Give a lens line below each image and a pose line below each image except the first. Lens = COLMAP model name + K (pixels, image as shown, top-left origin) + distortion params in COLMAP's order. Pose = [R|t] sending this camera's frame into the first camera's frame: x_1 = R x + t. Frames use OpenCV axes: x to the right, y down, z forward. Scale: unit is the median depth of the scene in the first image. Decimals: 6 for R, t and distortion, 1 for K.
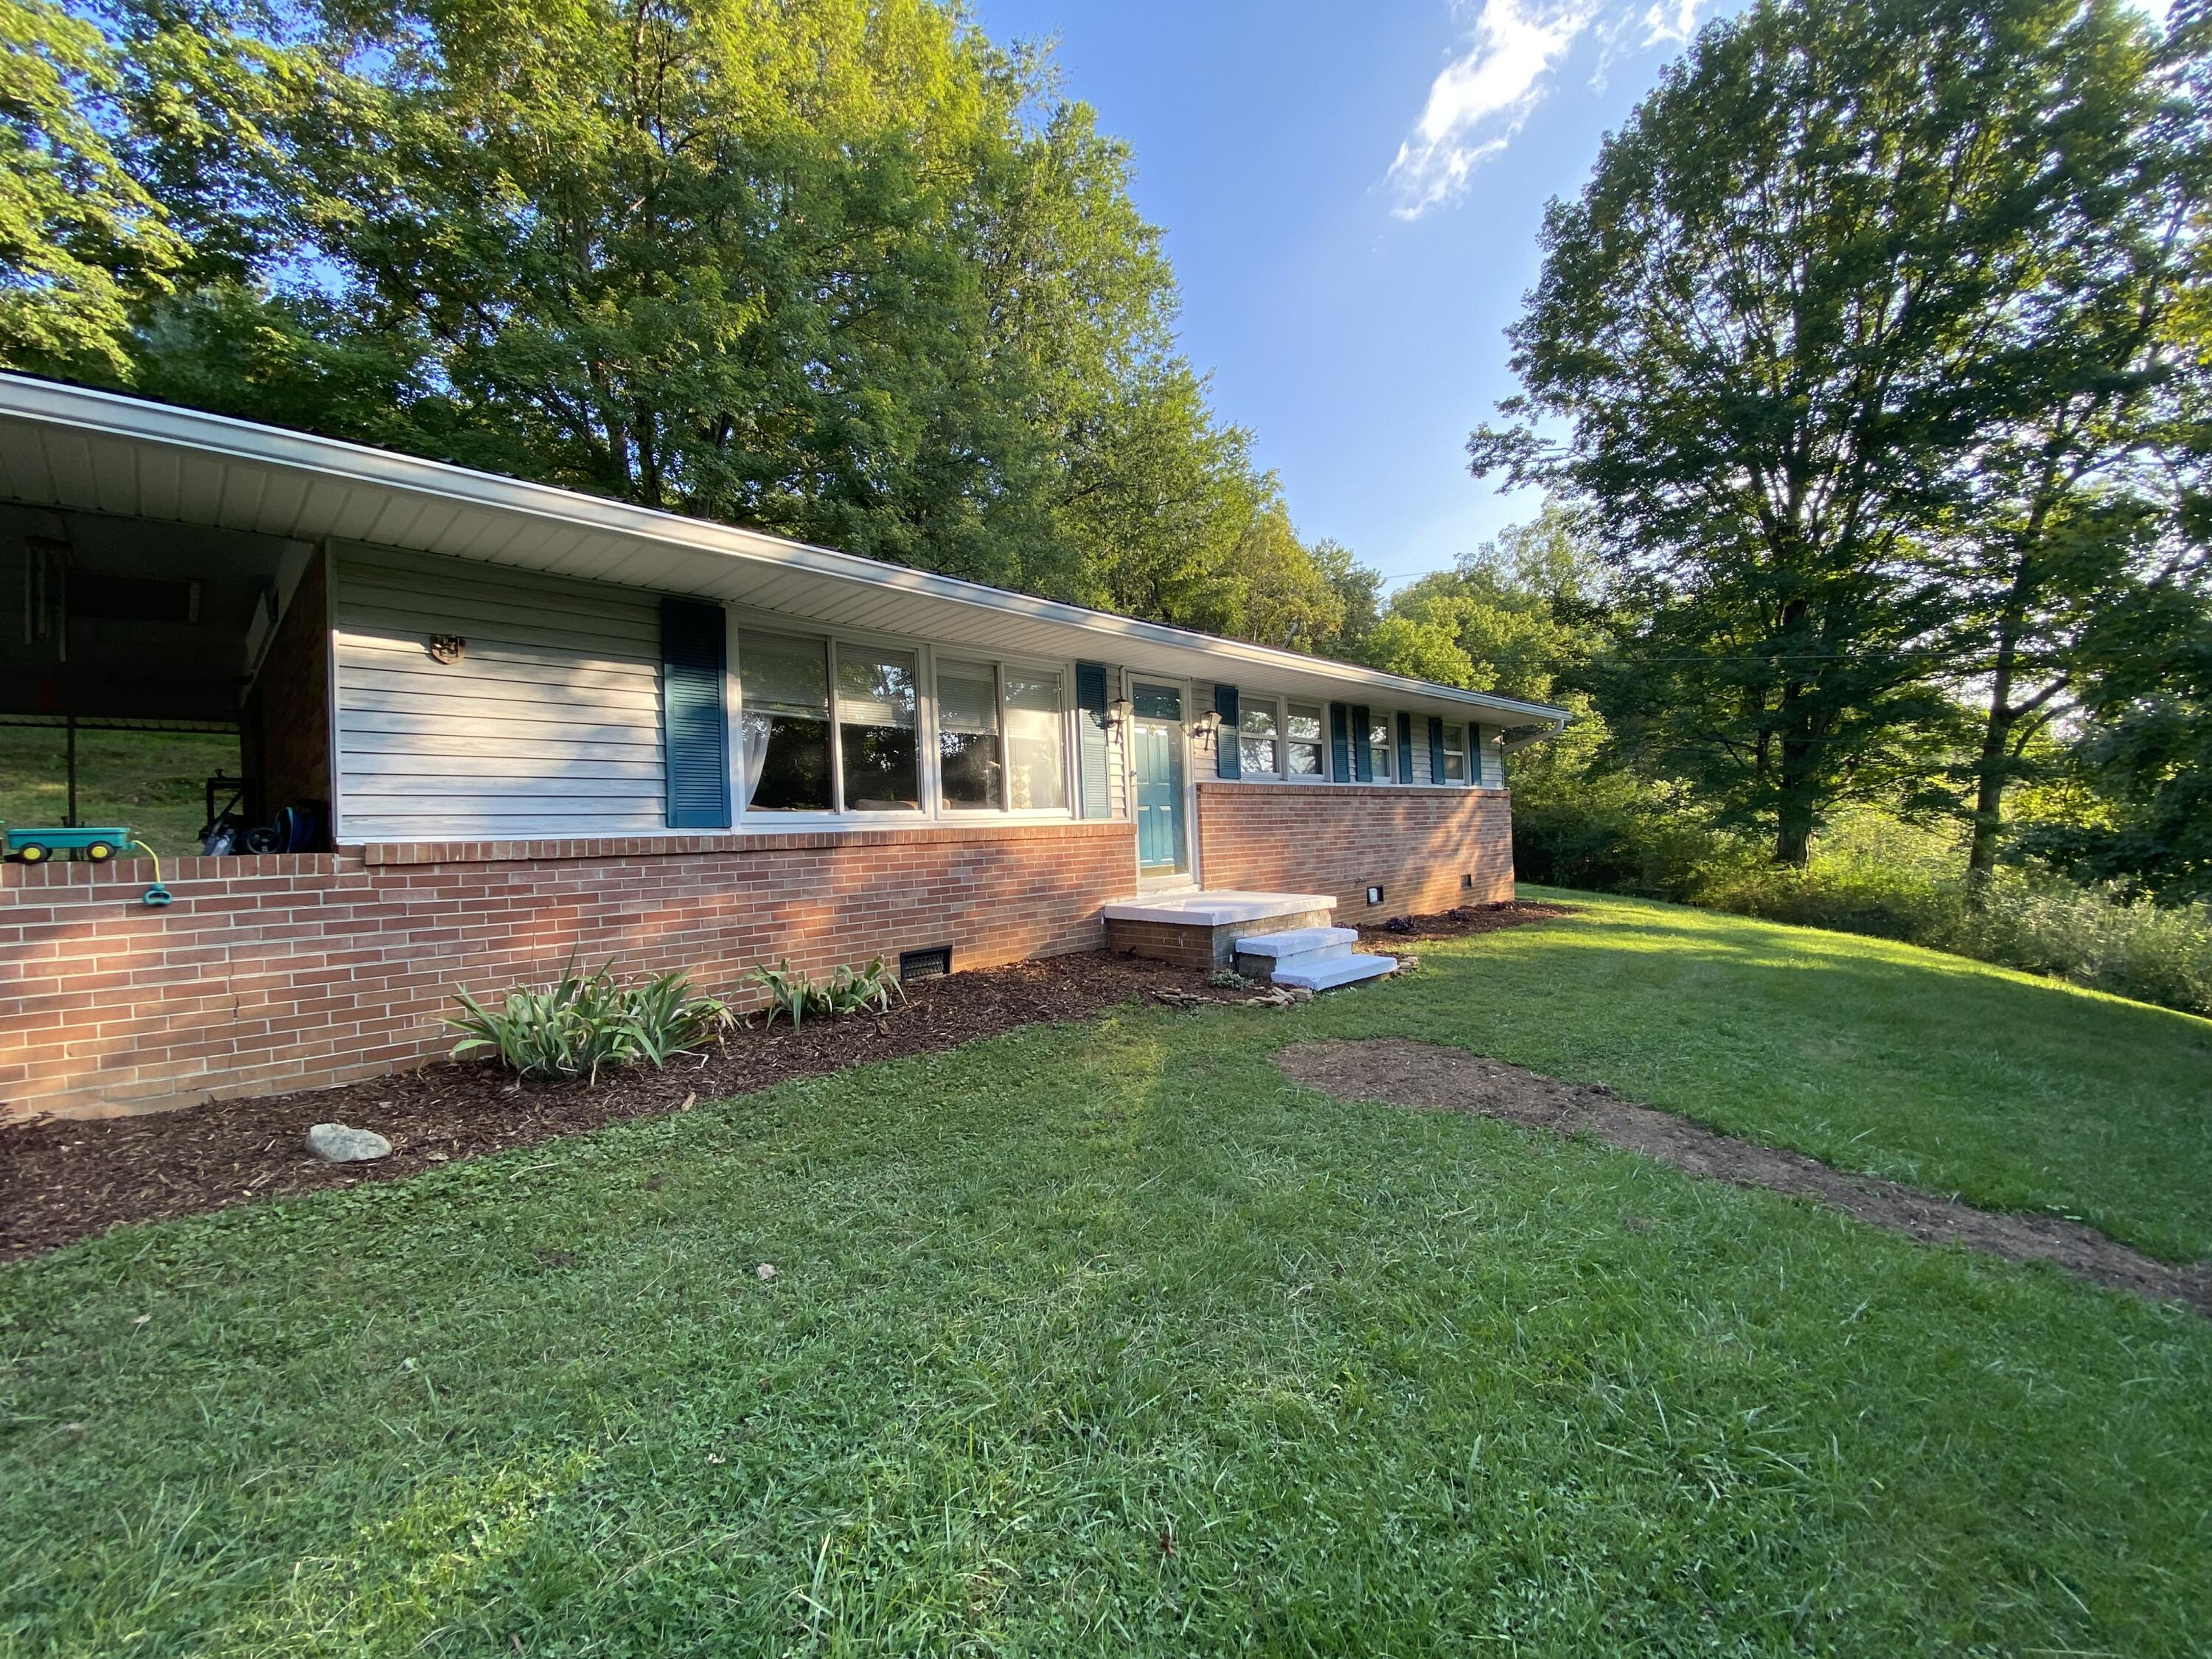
lens RADIAL K [[897.2, 0, 1106.0], [0, 897.2, 829.5], [0, 0, 1]] dist [0.000138, -0.000025]
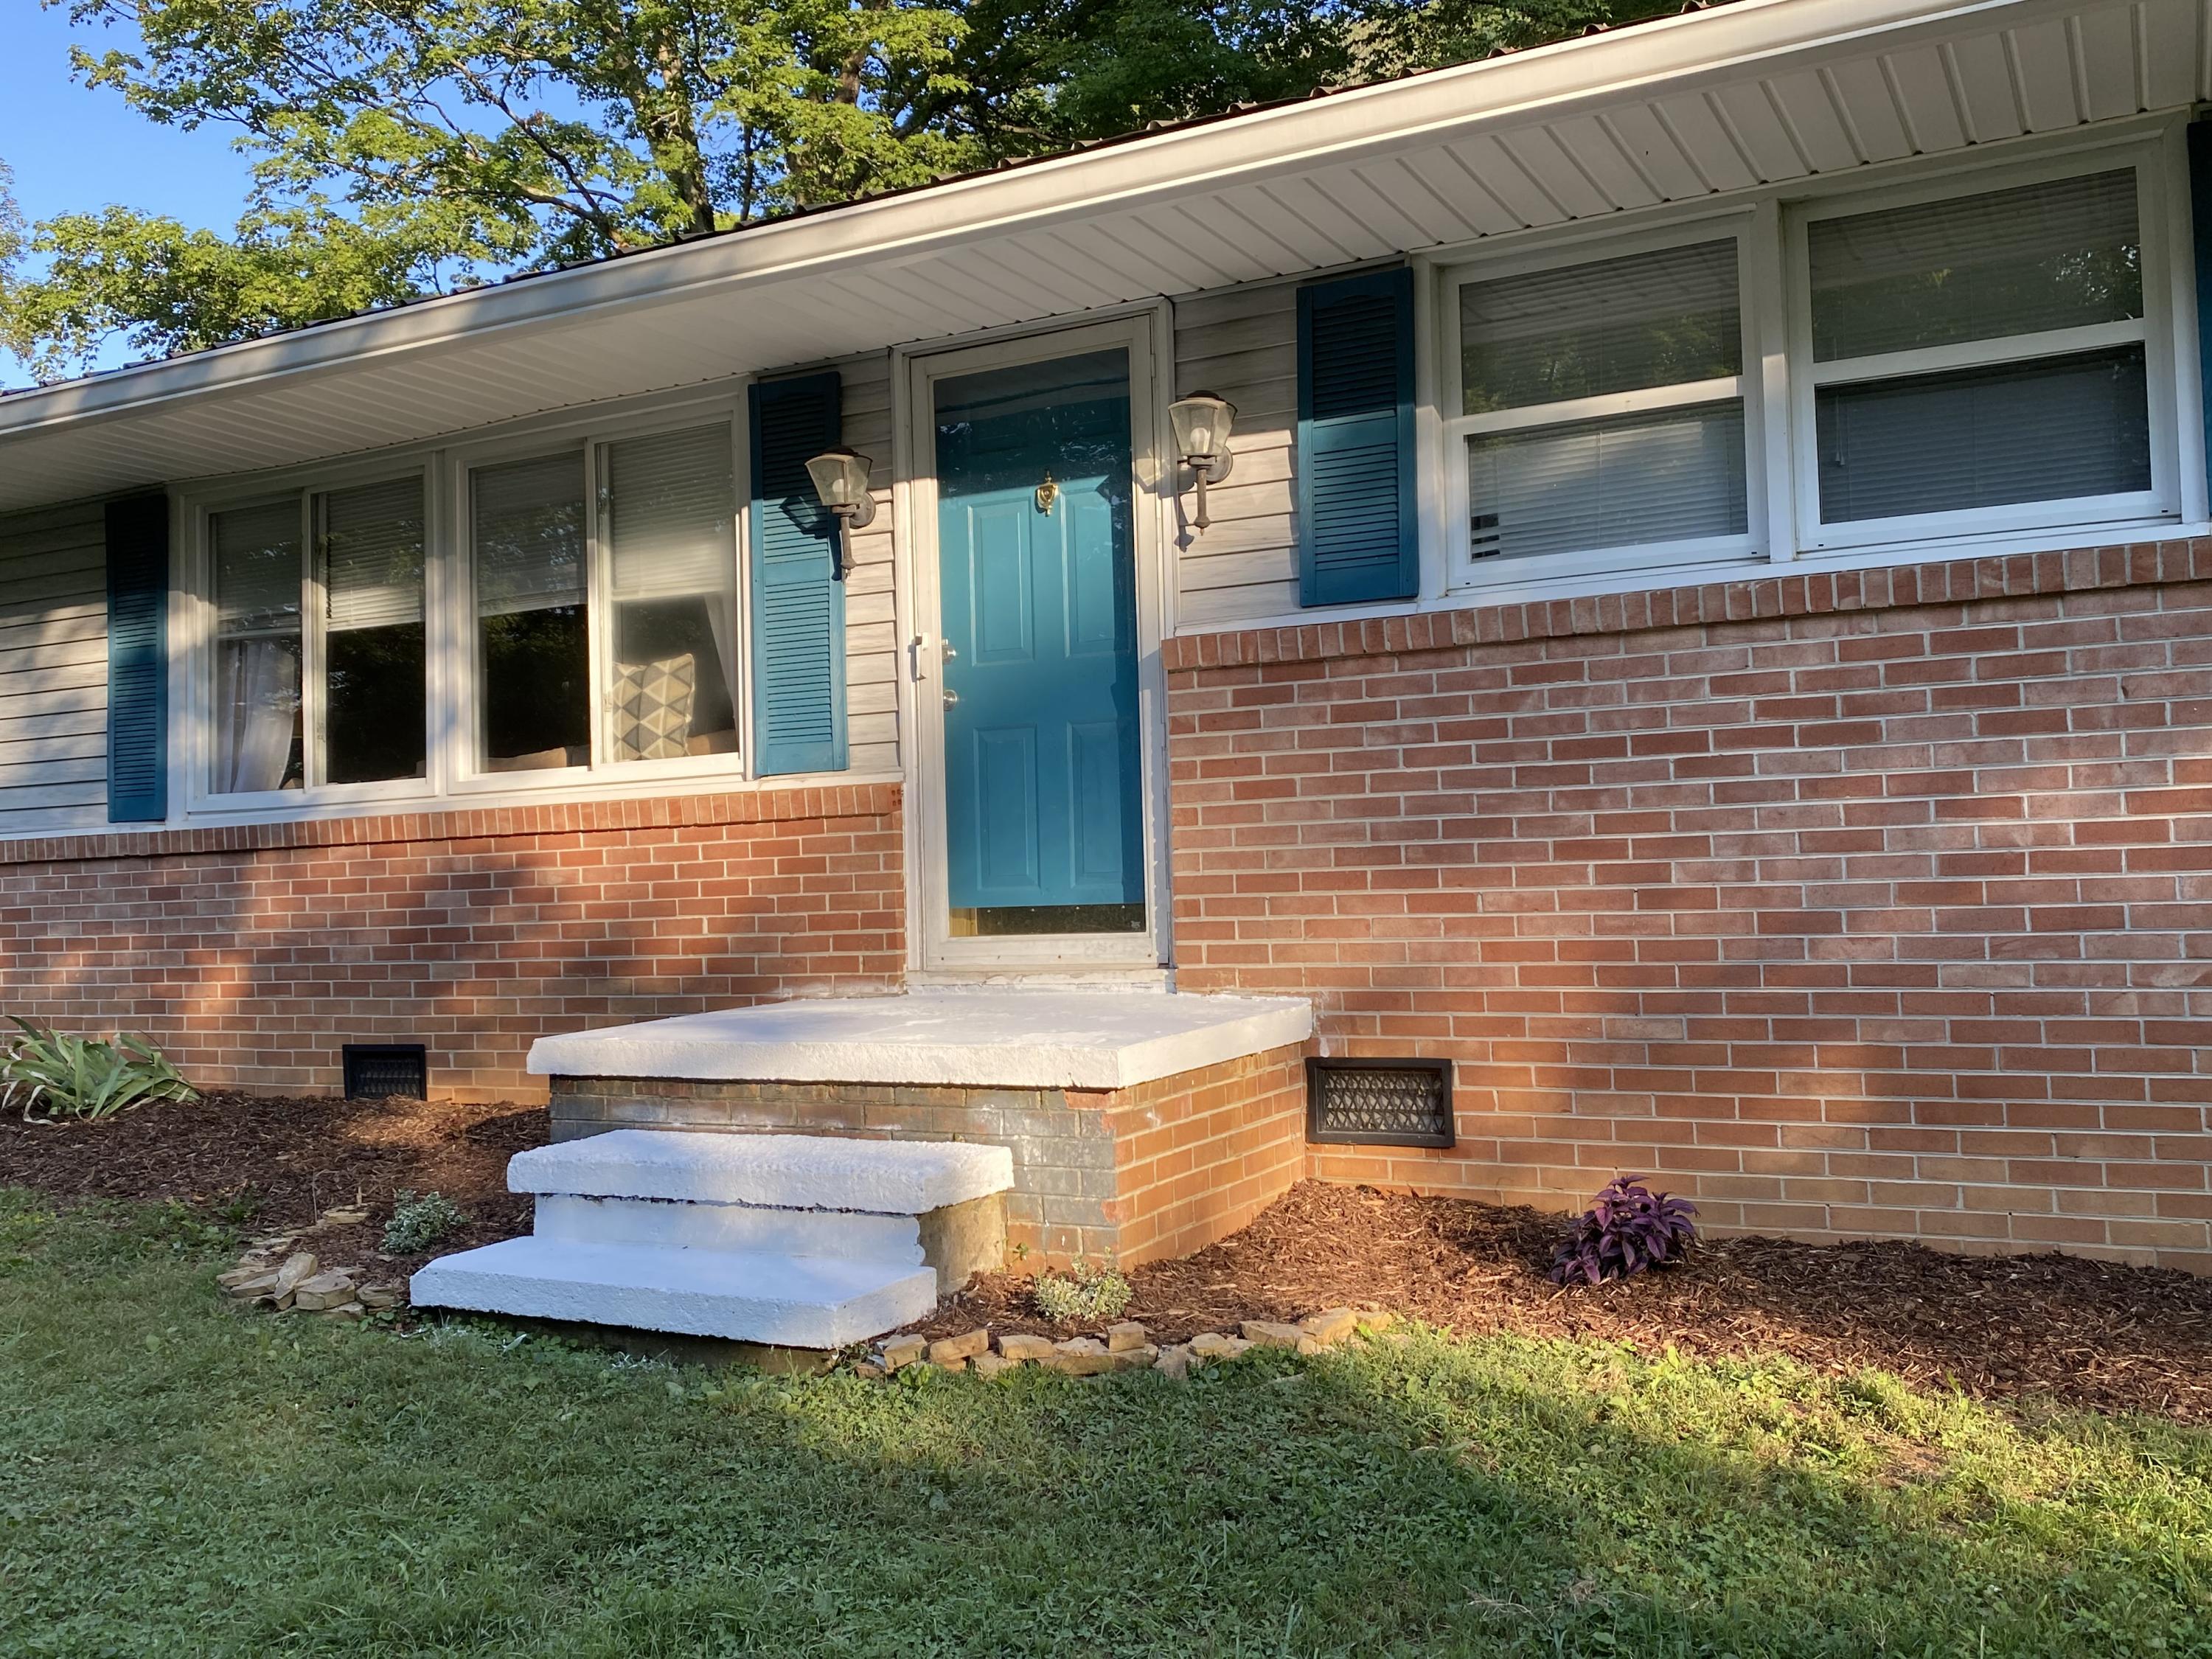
lens RADIAL K [[1989.7, 0, 1106.0], [0, 1989.7, 829.5], [0, 0, 1]] dist [0.170689, -0.409021]
pose [[0.269130, 0.005077, -0.963090, 1.024606], [0.031457, 0.999406, 0.014059, 0.004408], [0.962590, -0.034080, 0.268811, 1.061752]]
